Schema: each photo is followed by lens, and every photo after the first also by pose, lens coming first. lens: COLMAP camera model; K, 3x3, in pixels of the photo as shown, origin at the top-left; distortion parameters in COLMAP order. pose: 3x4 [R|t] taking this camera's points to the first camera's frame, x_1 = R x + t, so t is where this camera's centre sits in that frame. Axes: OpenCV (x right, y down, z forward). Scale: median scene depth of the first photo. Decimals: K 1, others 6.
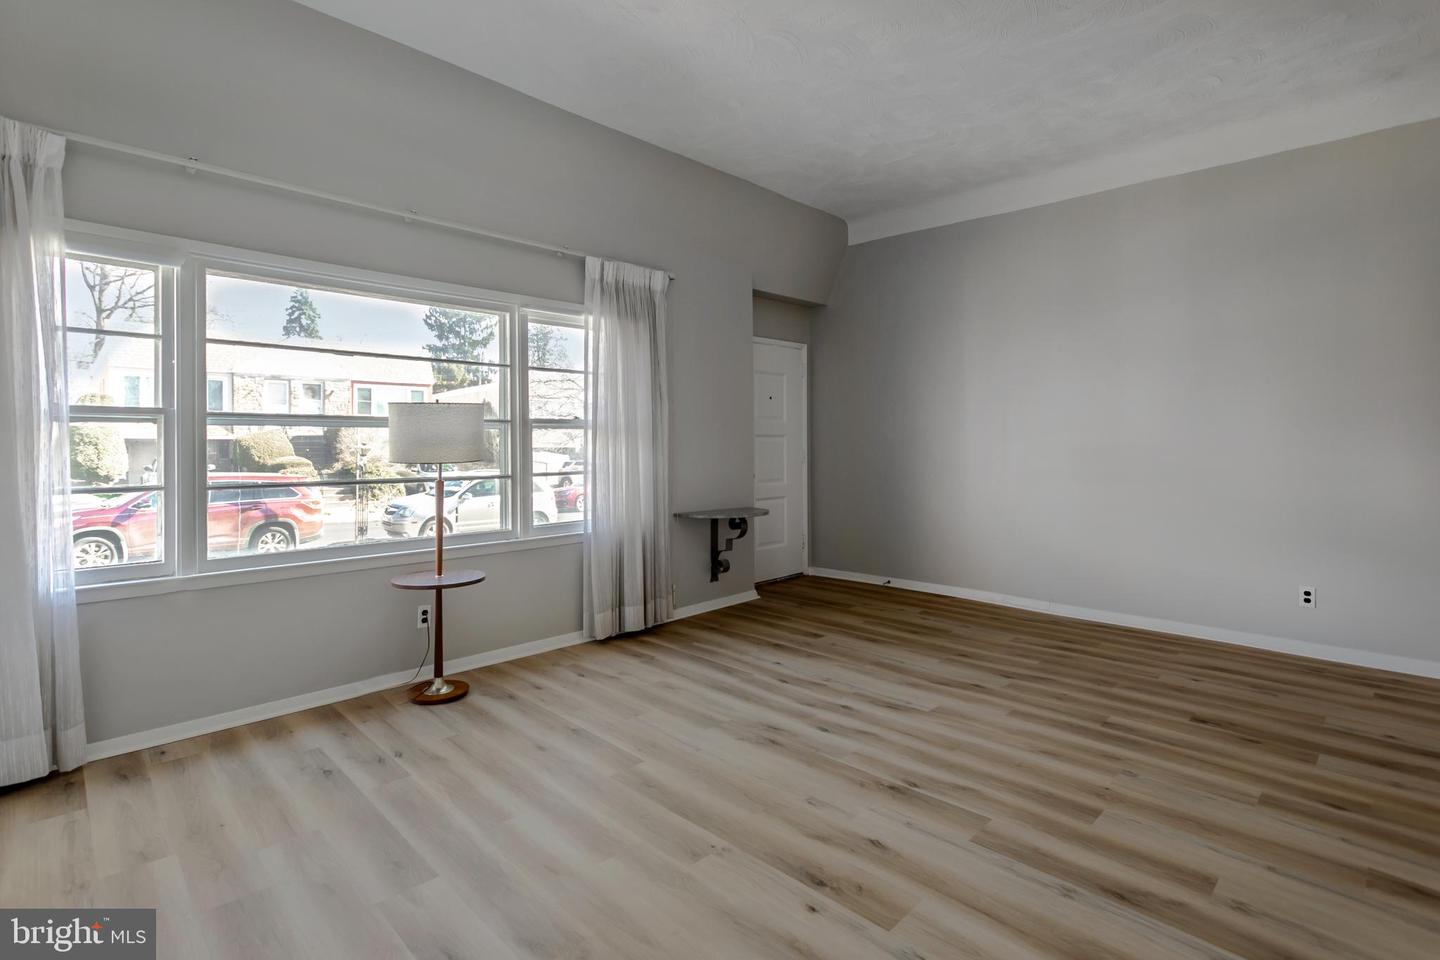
lens RADIAL K [[681.5, 0, 719.2], [0, 681.5, 452.8], [0, 0, 1]] dist [0.004587, 0.000618]
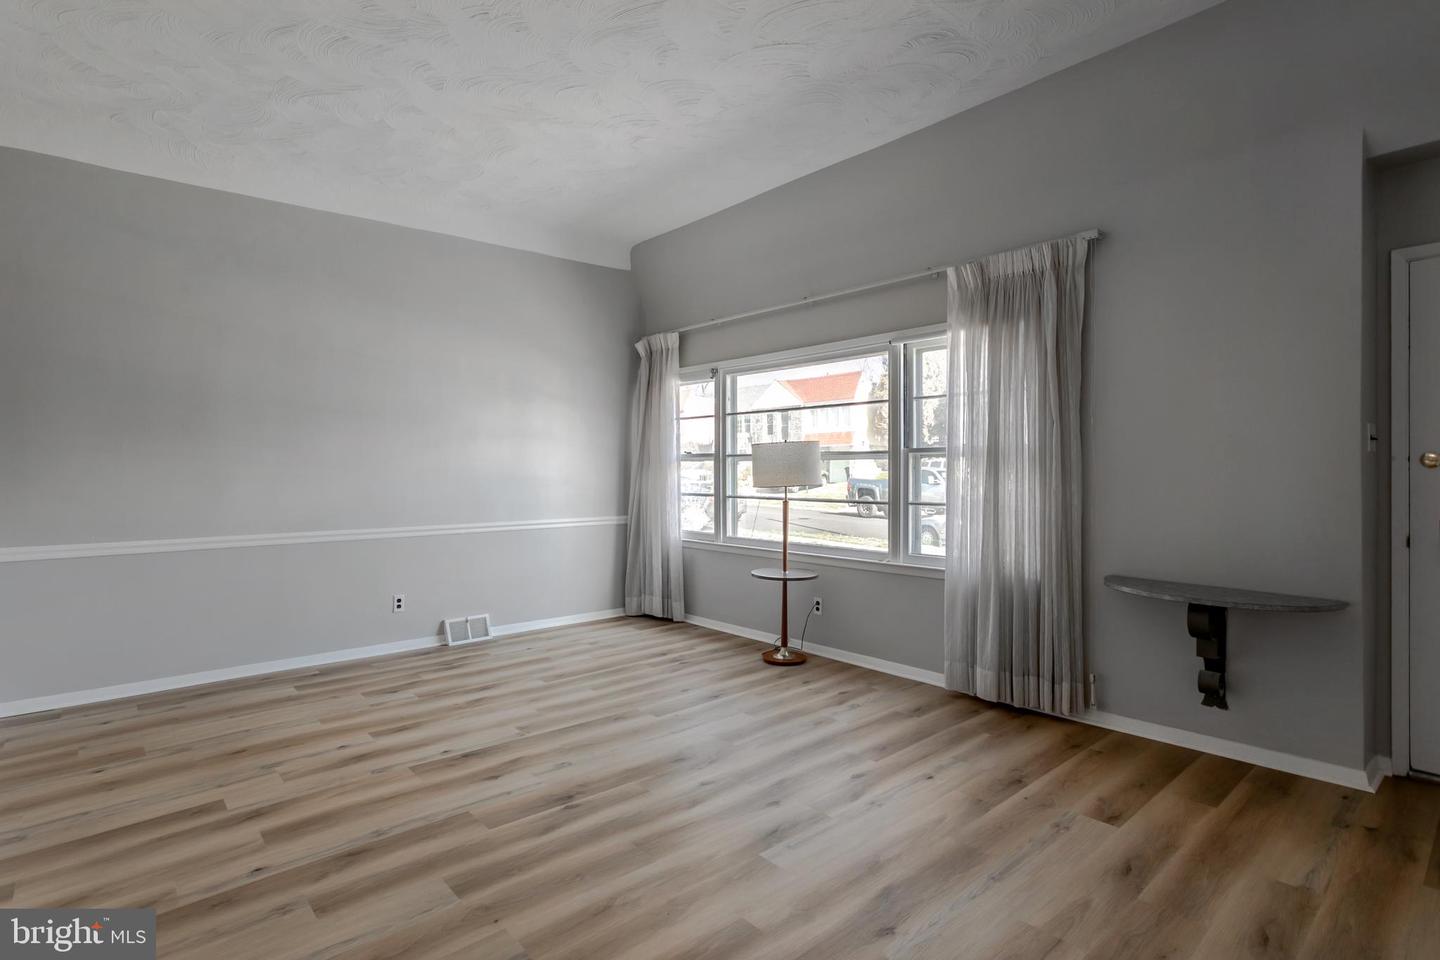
lens RADIAL K [[726.1, 0, 716.3], [0, 726.1, 470.4], [0, 0, 1]] dist [0.007029, -0.000385]
pose [[-0.062356, 0.007948, -0.998022, 1.026649], [-0.006395, 0.999945, 0.008363, -0.028770], [0.998034, 0.006904, -0.062301, 0.962822]]
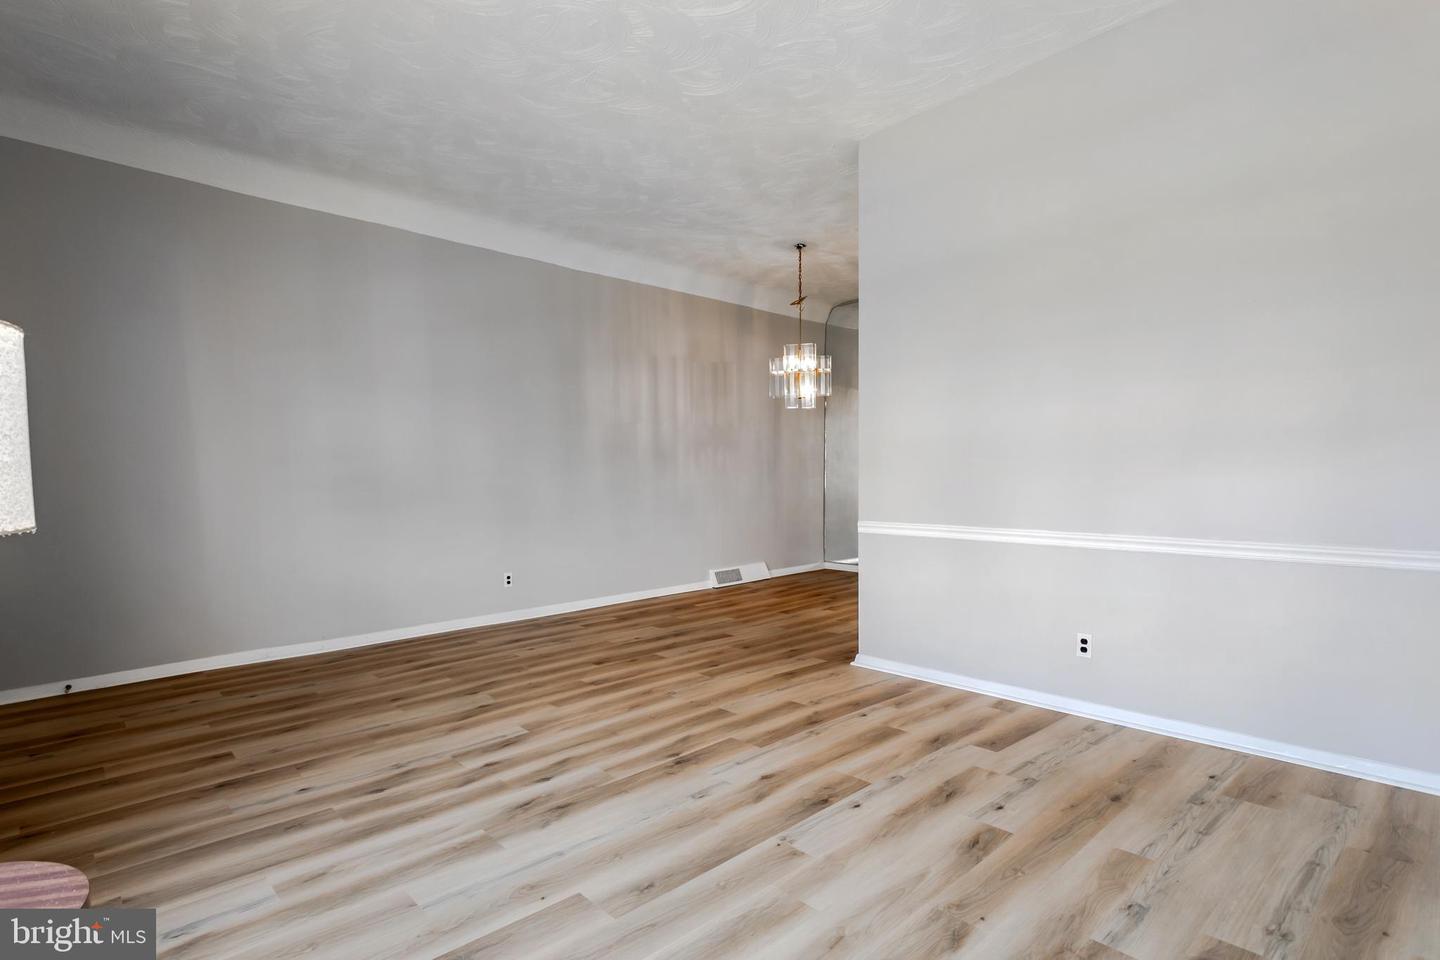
lens RADIAL K [[704.1, 0, 676.7], [0, 704.1, 520.4], [0, 0, 1]] dist [0.000671, 0.000125]
pose [[0.086956, -0.070192, 0.993736, -0.664735], [0.028310, 0.997286, 0.067965, 0.001691], [-0.995810, 0.022222, 0.088707, 0.657363]]
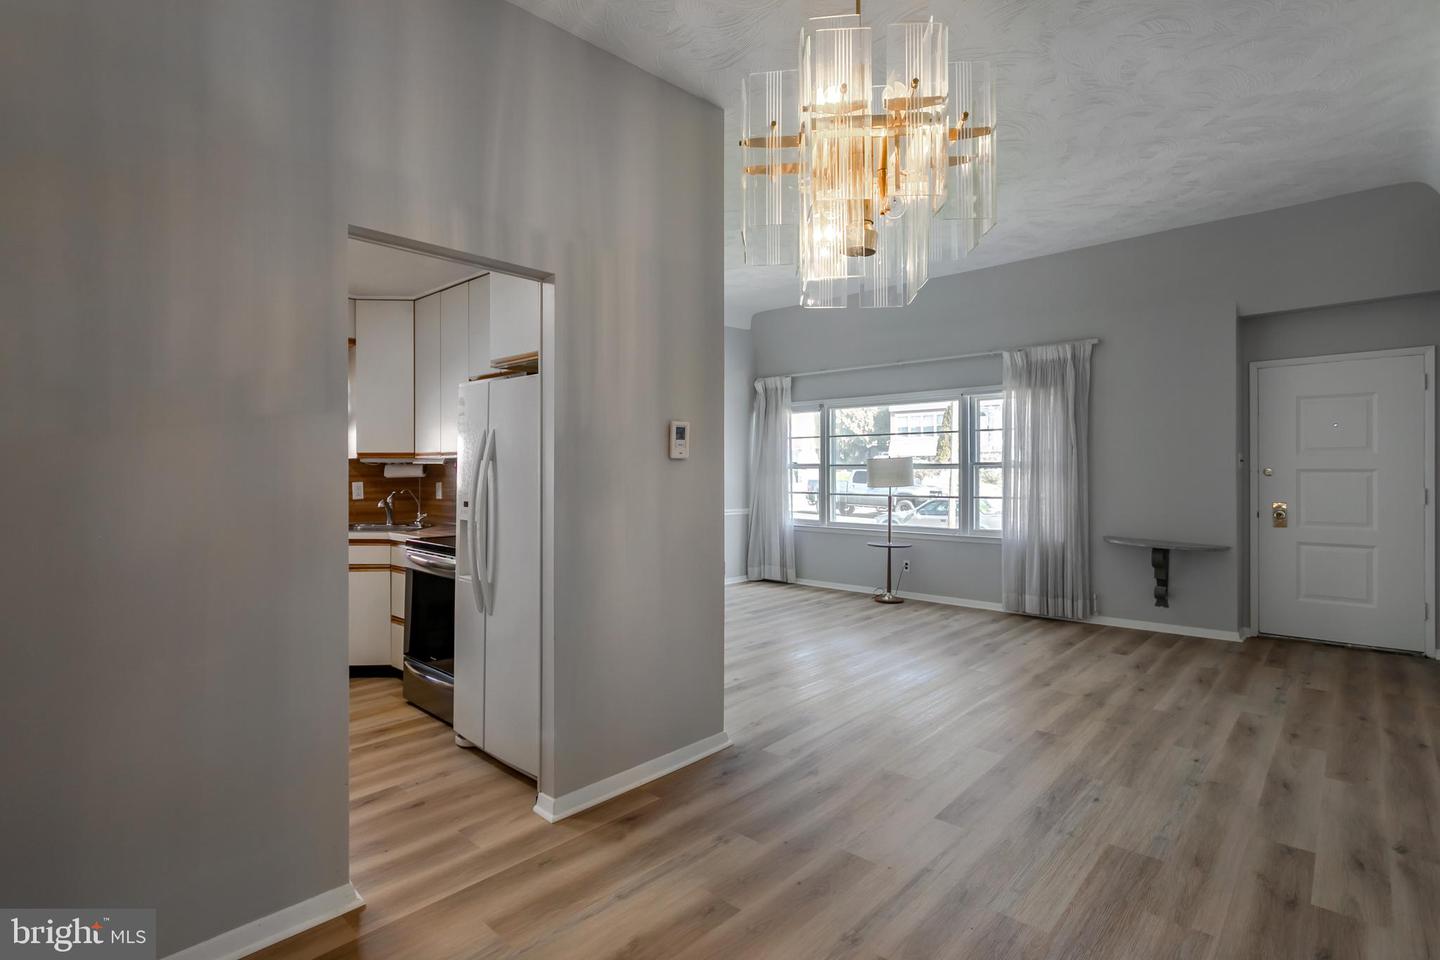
lens RADIAL K [[741.3, 0, 718.6], [0, 741.3, 468.8], [0, 0, 1]] dist [0.006182, 0.000782]
pose [[0.063101, 0.004685, -0.997996, 1.769659], [-0.007907, 0.999960, 0.004194, -0.044729], [0.997976, 0.007626, 0.063136, 0.357839]]
